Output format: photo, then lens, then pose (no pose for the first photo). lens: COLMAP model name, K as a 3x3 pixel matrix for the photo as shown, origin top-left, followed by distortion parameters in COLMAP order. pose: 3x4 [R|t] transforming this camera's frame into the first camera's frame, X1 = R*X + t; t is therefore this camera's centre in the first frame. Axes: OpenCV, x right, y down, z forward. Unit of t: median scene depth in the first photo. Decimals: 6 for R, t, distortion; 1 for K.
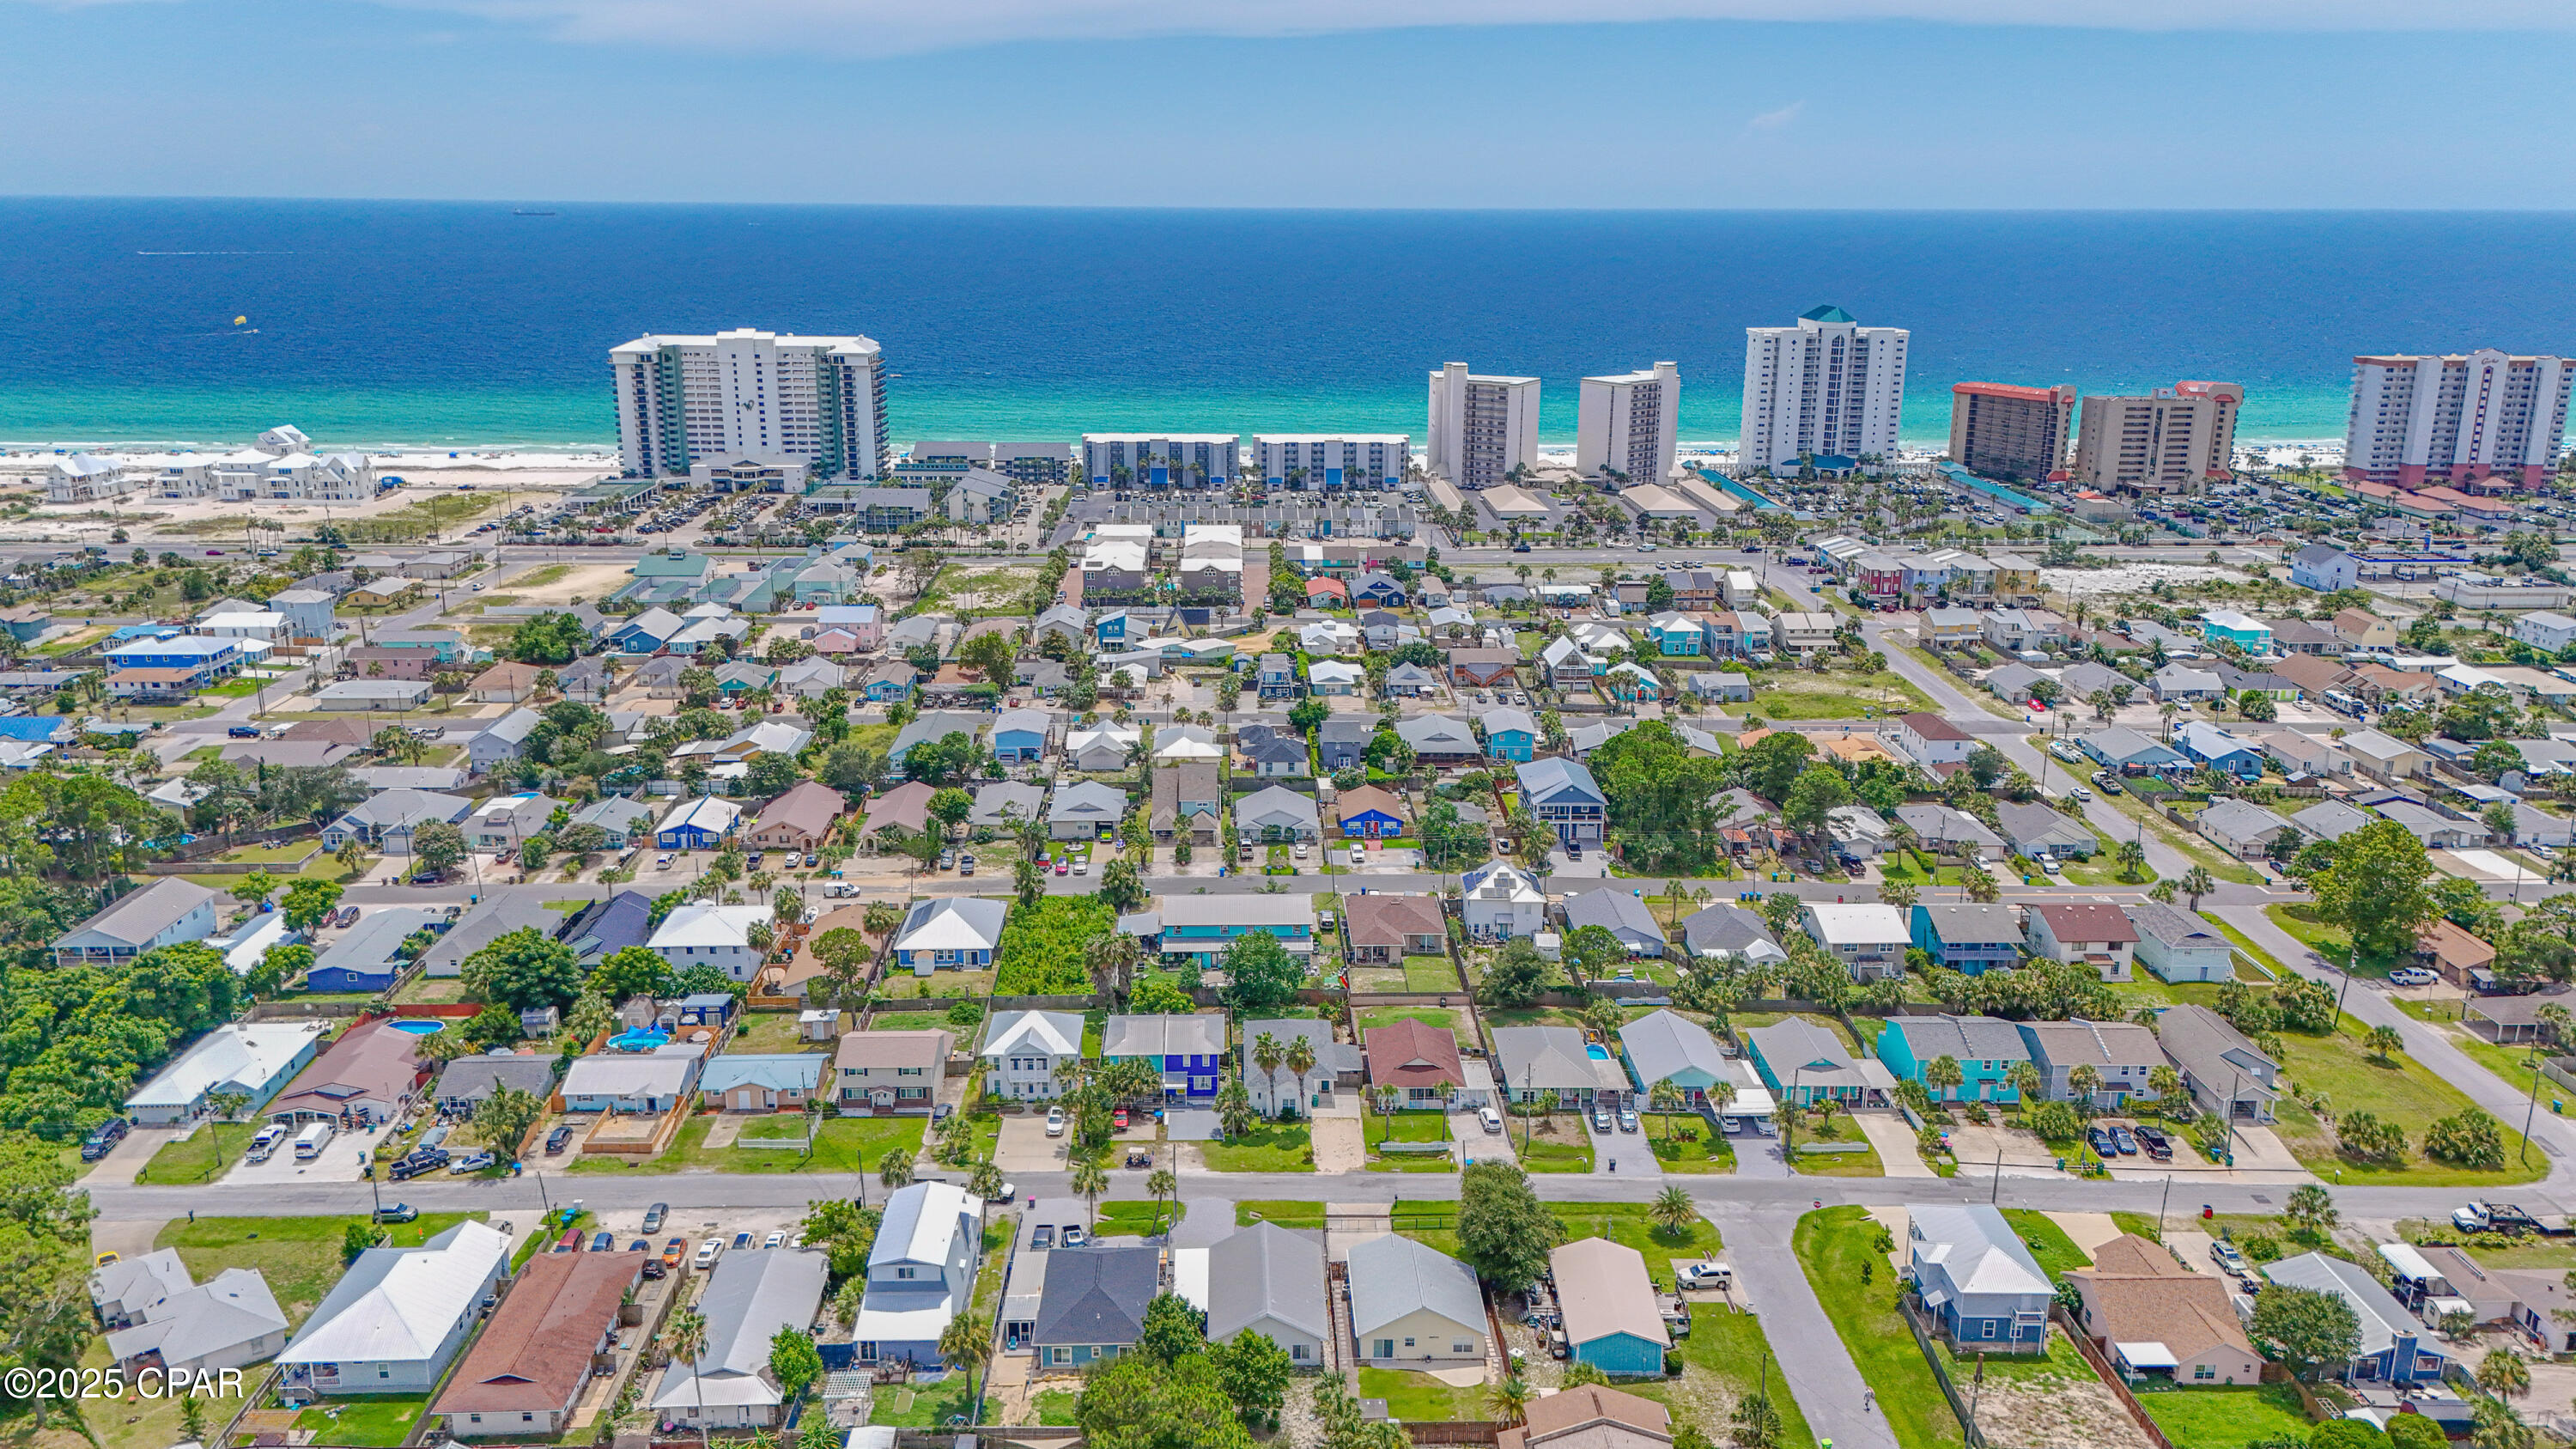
lens RADIAL K [[1890.0, 0, 1287.8], [0, 1890.0, 710.0], [0, 0, 1]] dist [0.067889, -0.063796]
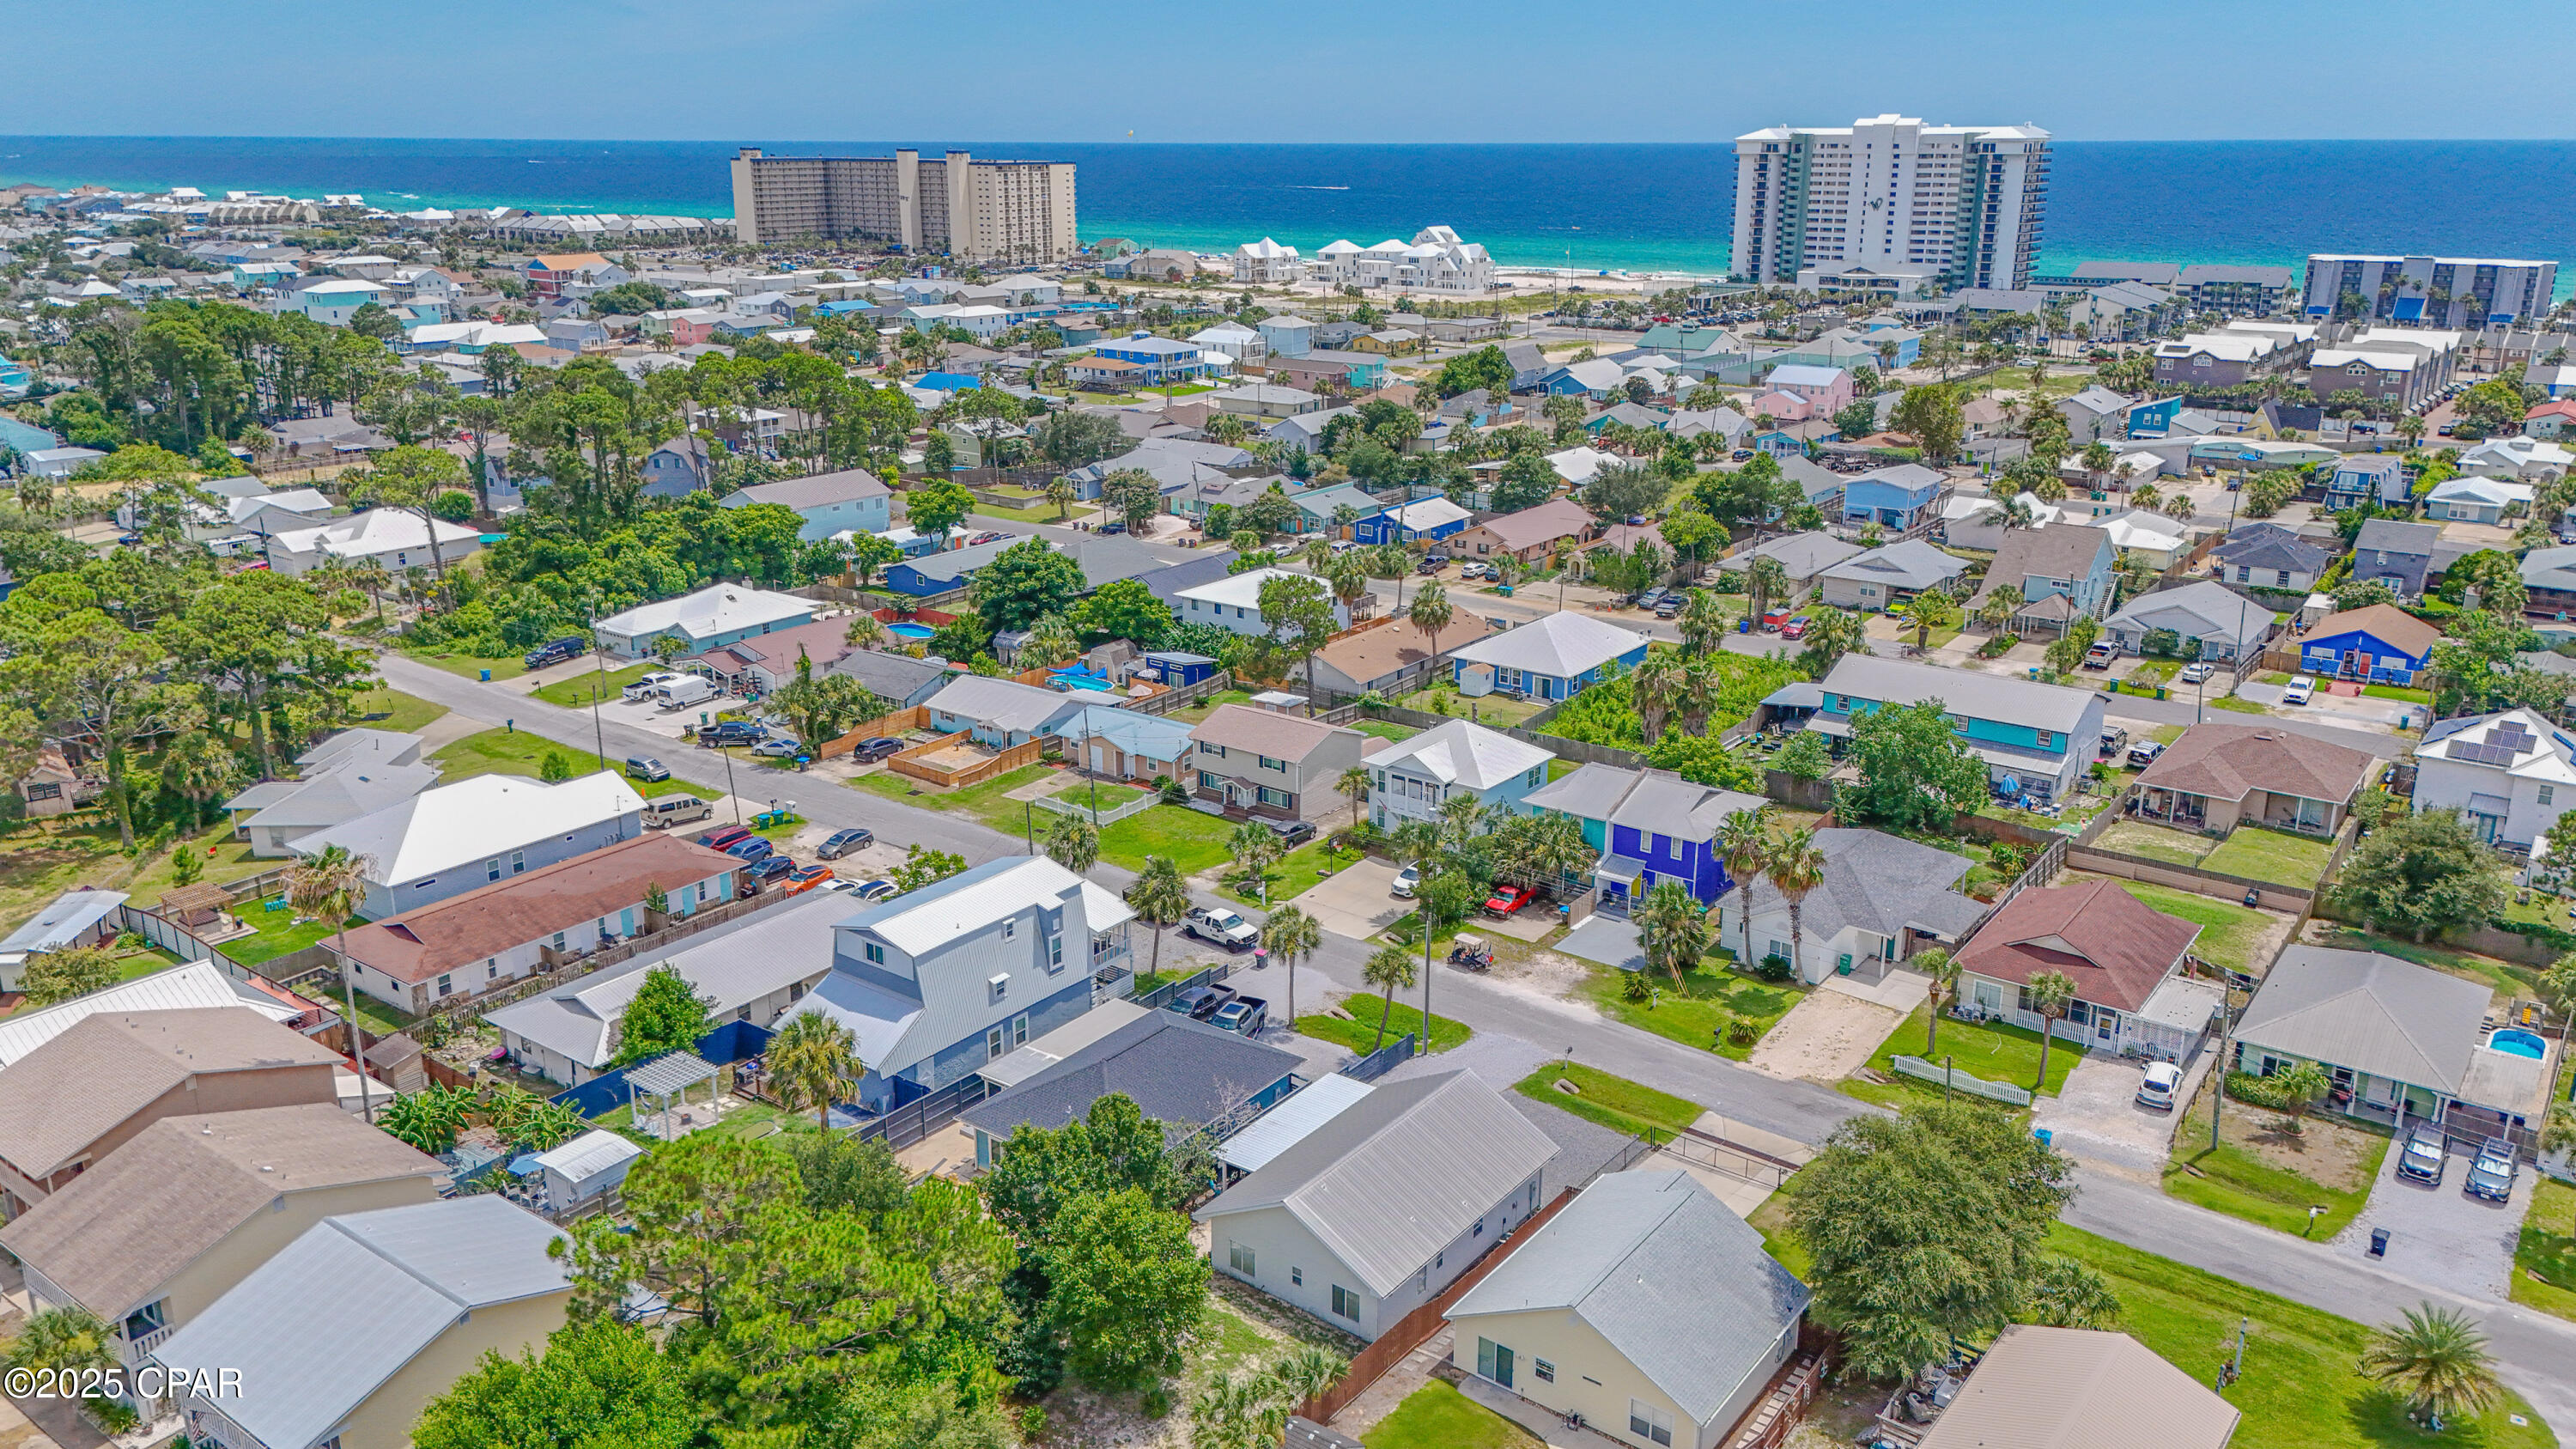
lens RADIAL K [[1886.5, 0, 1288.0], [0, 1886.5, 724.5], [0, 0, 1]] dist [0.075358, -0.071299]
pose [[0.779764, 0.179118, -0.599903, 0.206738], [-0.158586, 0.983460, 0.087506, 0.115310], [0.605655, 0.026902, 0.795273, 0.462517]]
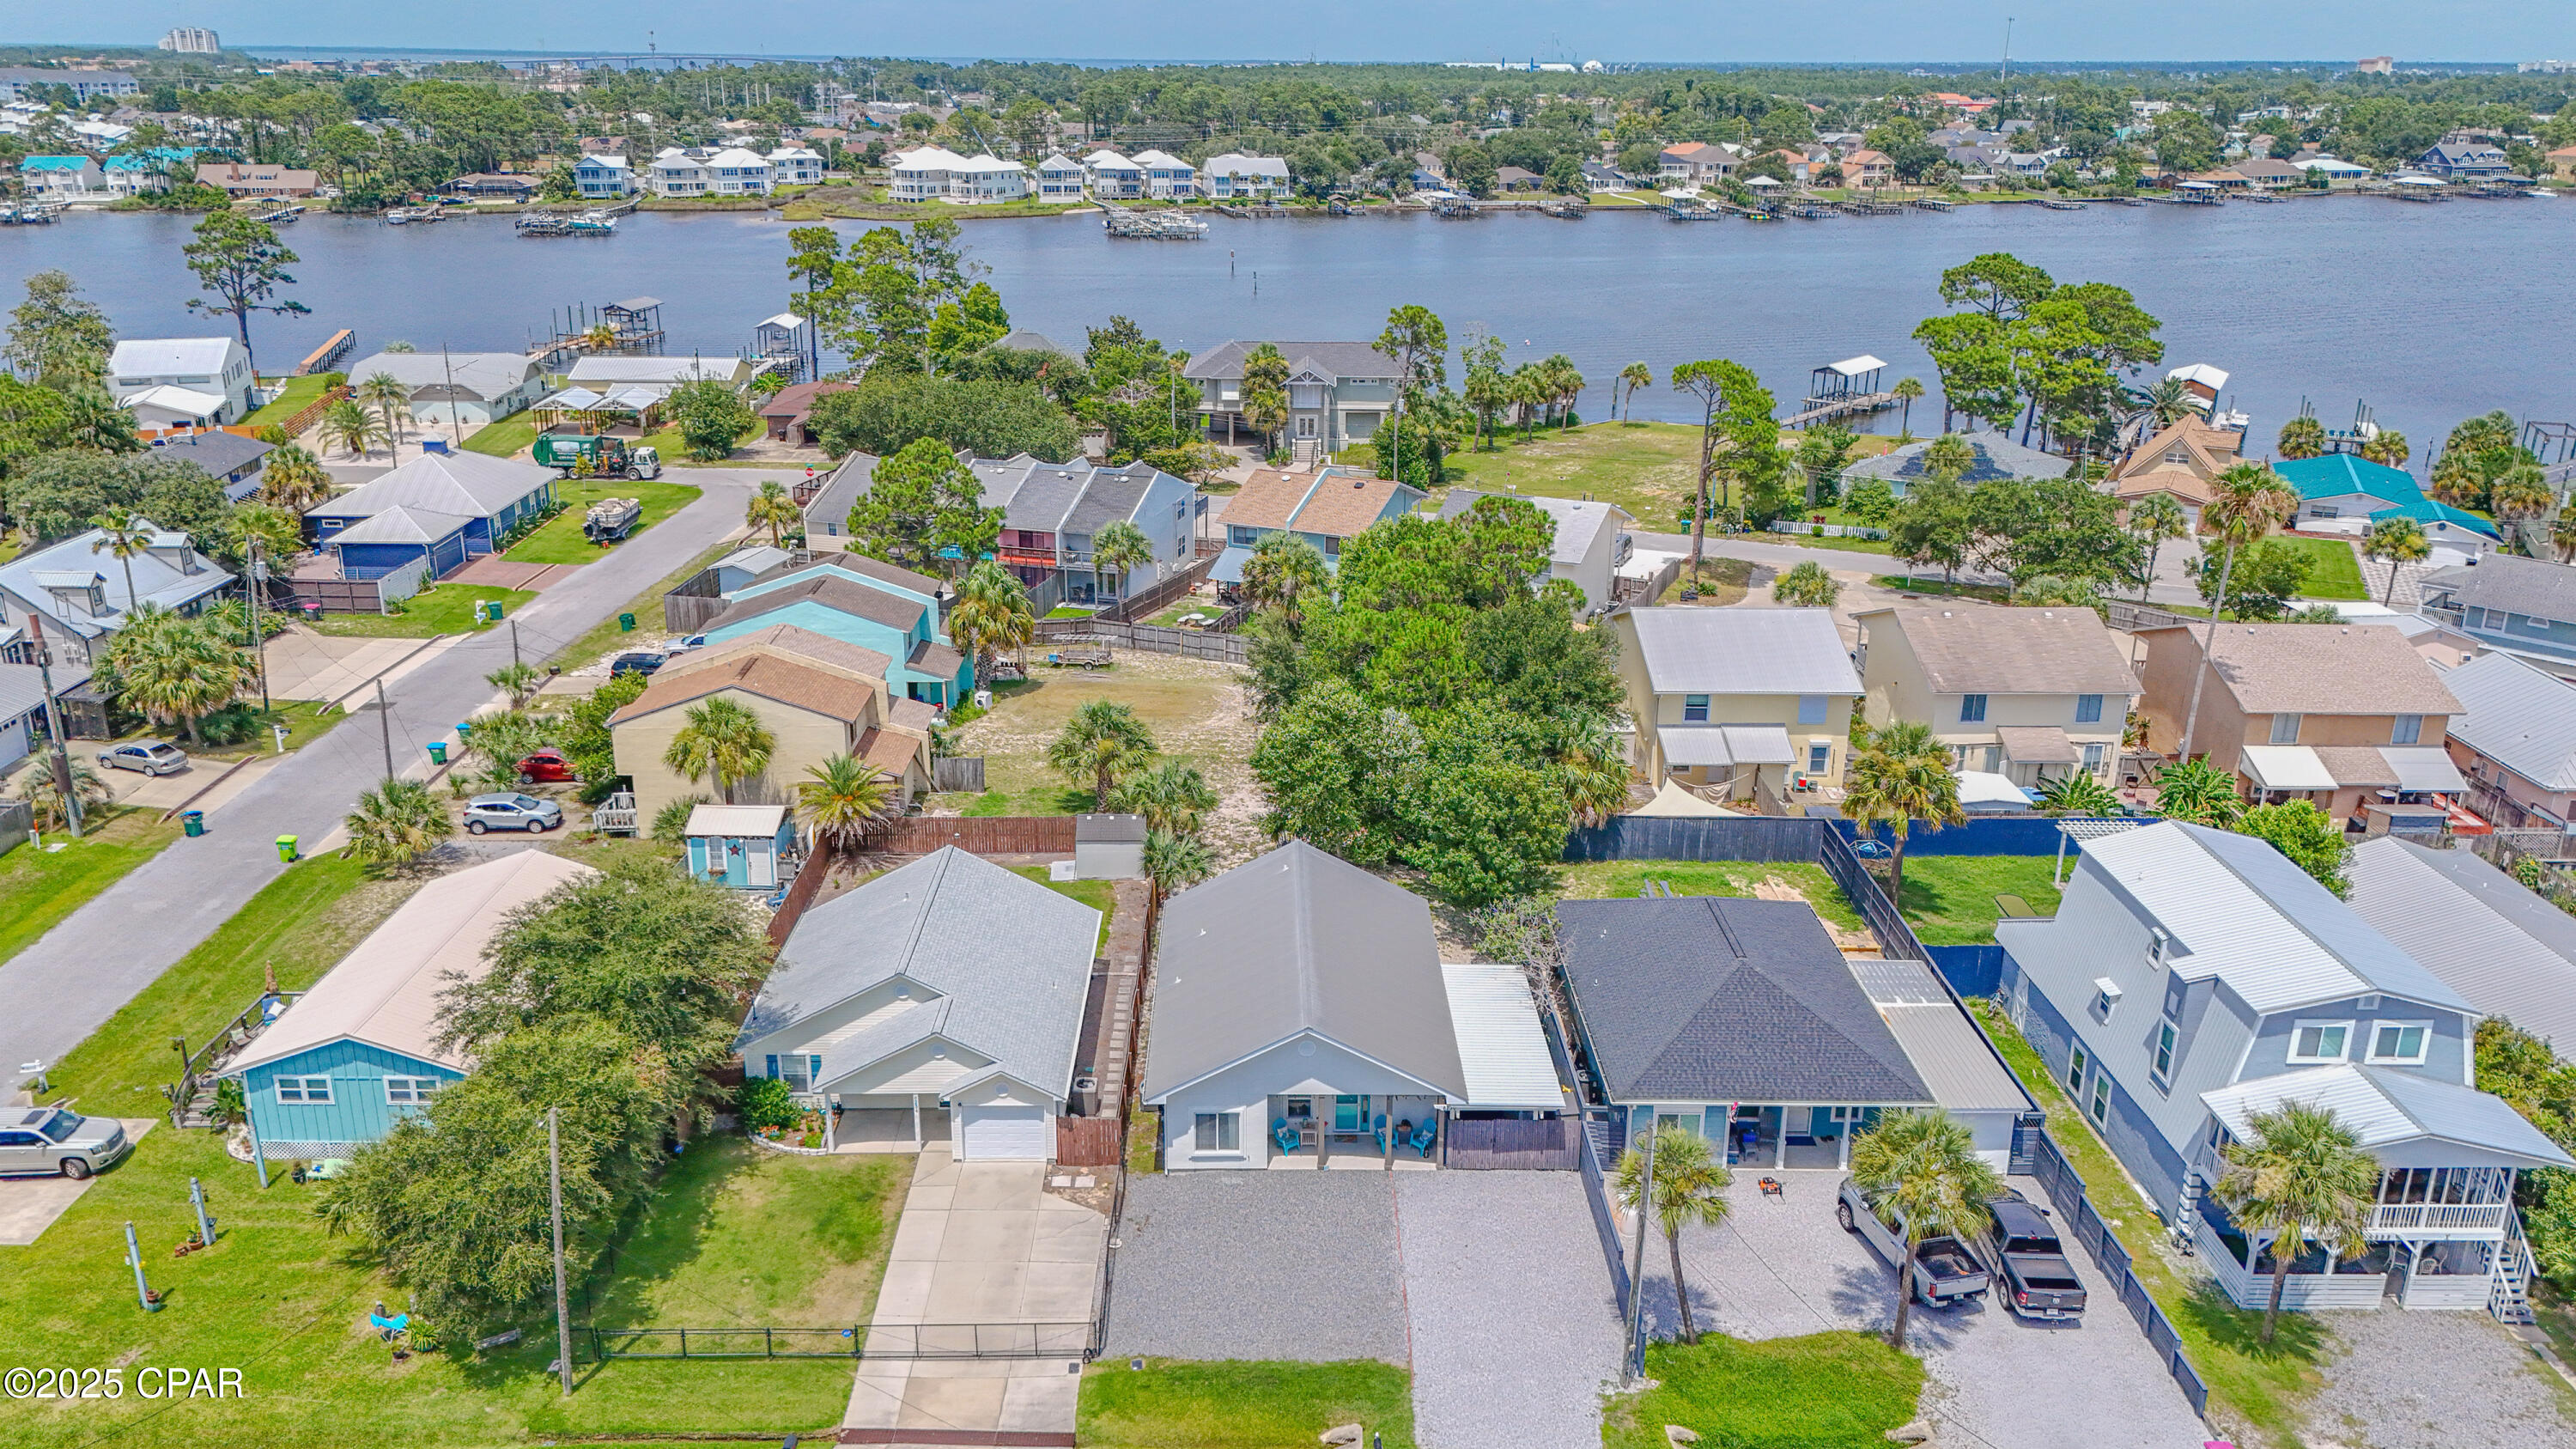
lens RADIAL K [[1890.0, 0, 1287.8], [0, 1890.0, 710.0], [0, 0, 1]] dist [0.067889, -0.063796]
pose [[-0.999623, -0.021809, 0.016660, -0.010074], [-0.008876, 0.831336, 0.555699, 0.028772], [-0.025969, 0.555342, -0.831217, 1.048808]]
